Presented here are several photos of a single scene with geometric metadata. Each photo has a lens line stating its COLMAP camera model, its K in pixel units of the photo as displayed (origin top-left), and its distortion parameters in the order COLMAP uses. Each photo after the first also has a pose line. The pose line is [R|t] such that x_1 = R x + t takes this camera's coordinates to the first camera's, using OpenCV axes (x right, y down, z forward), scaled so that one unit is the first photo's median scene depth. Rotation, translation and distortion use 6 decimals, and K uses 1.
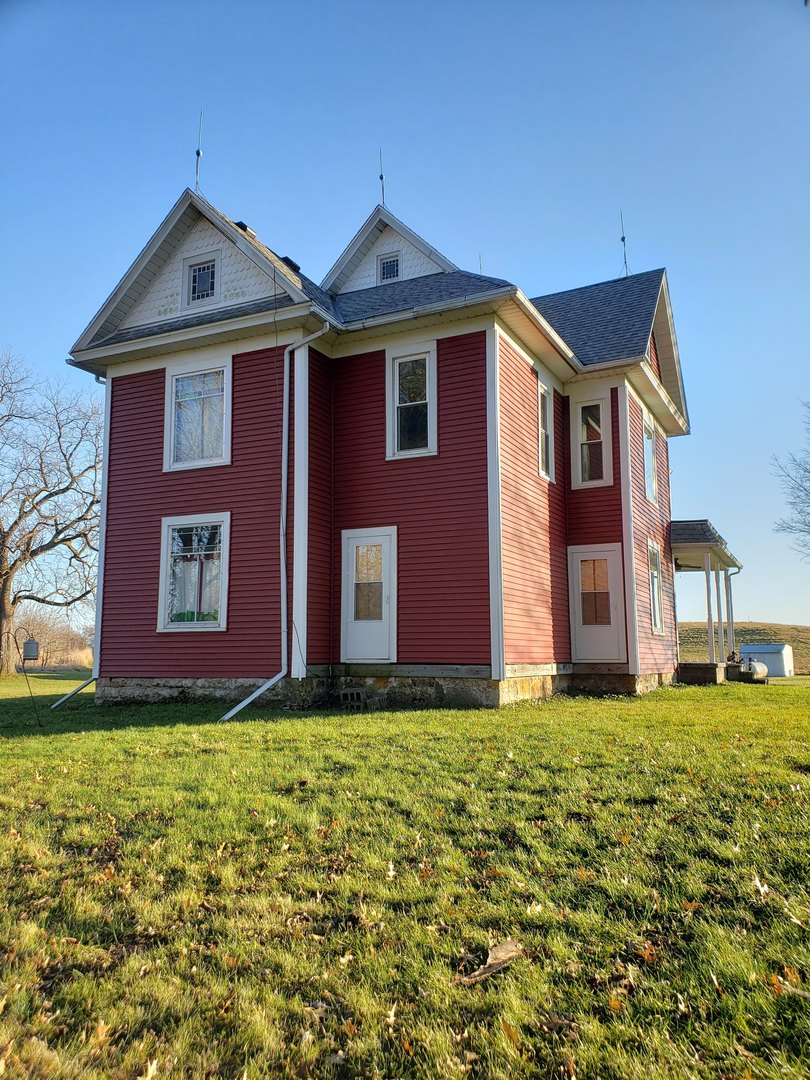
lens RADIAL K [[830.7, 0, 407.7], [0, 830.7, 541.7], [0, 0, 1]] dist [0.008224, 0.000902]
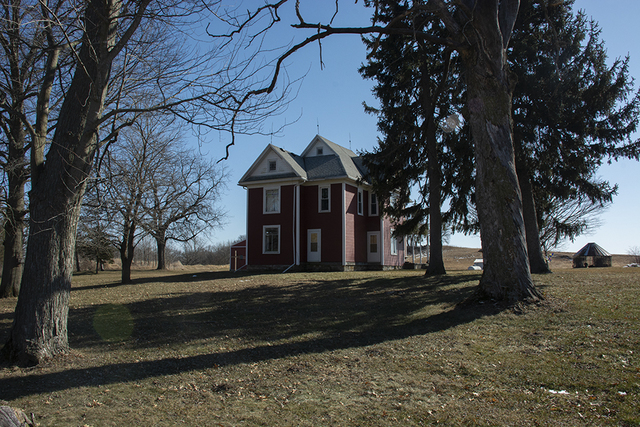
lens RADIAL K [[492.6, 0, 319.4], [0, 492.6, 212.9], [0, 0, 1]] dist [-0.135656, 0.060326]
pose [[0.999426, 0.000893, -0.033871, 0.059662], [0.000043, 0.999618, 0.027624, -0.158767], [0.033883, -0.027609, 0.999044, -1.391495]]
